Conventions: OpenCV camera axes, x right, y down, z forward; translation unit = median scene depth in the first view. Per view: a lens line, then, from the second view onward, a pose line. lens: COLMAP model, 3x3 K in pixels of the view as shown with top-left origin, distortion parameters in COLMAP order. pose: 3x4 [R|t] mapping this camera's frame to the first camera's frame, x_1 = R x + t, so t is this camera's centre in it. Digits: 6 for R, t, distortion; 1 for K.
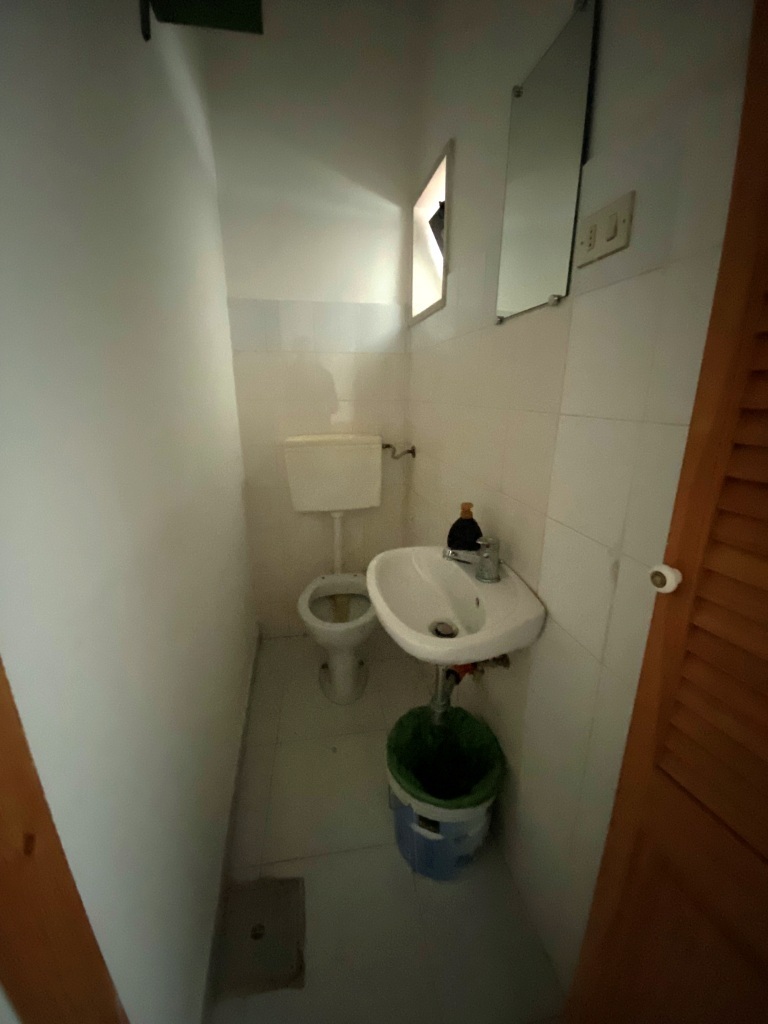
lens RADIAL K [[410.2, 0, 384.0], [0, 410.2, 512.0], [0, 0, 1]] dist [0.000002, -0.014197]
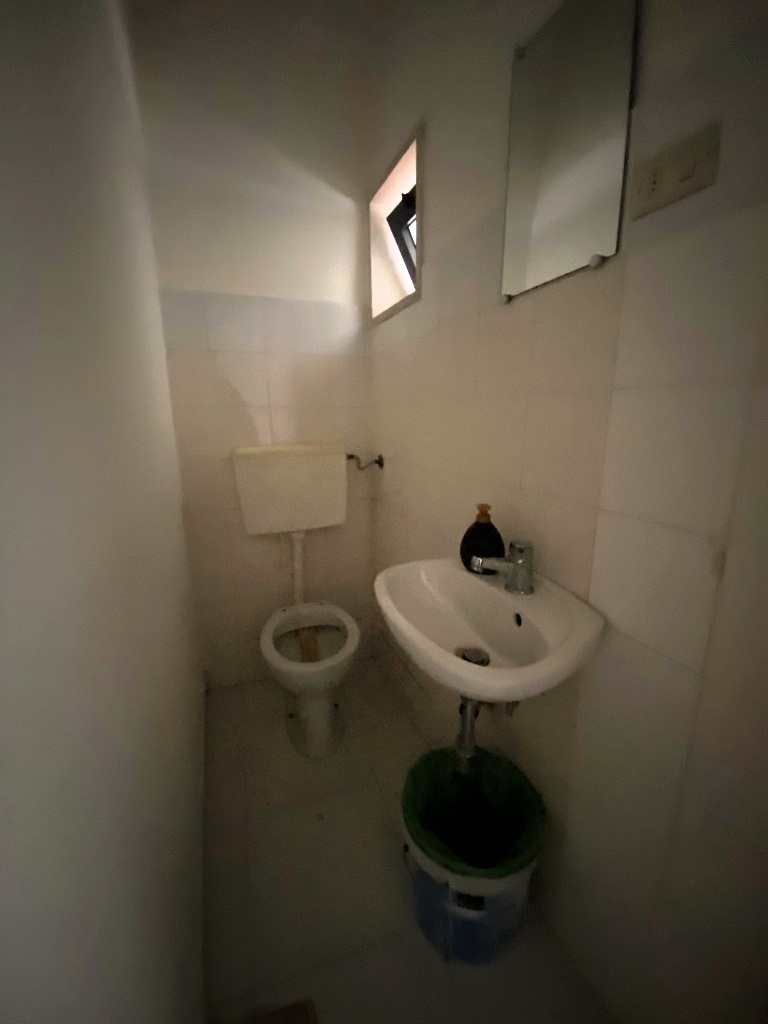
lens RADIAL K [[410.2, 0, 384.0], [0, 410.2, 512.0], [0, 0, 1]] dist [0.000002, -0.014197]
pose [[0.982513, -0.050811, 0.179128, -0.117458], [0.061626, 0.996564, -0.055338, 0.020920], [-0.175700, 0.065409, 0.982268, 0.138310]]
